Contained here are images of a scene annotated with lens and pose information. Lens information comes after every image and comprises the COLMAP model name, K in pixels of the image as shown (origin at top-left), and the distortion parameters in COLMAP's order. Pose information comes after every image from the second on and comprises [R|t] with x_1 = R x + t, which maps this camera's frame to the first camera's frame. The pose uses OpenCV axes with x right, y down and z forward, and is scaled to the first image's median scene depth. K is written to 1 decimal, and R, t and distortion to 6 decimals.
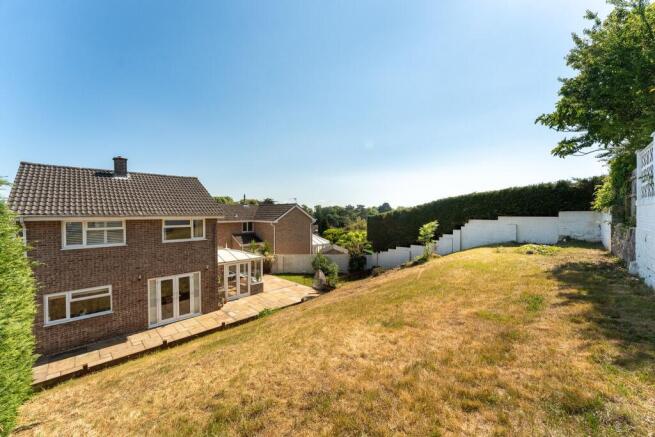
lens RADIAL K [[264.2, 0, 328.9], [0, 264.2, 215.1], [0, 0, 1]] dist [-0.000482, 0.000083]
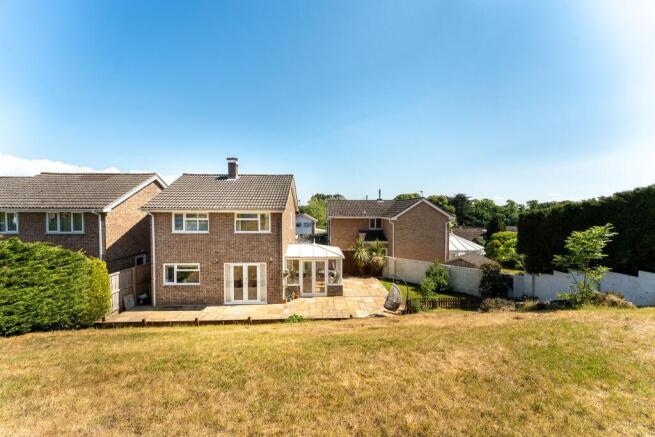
lens RADIAL K [[264.2, 0, 328.9], [0, 264.2, 215.1], [0, 0, 1]] dist [-0.000482, 0.000083]
pose [[0.736212, 0.017491, -0.676525, 0.415874], [-0.010250, 0.999839, 0.014697, 0.005071], [0.676673, -0.003886, 0.736273, 0.403363]]
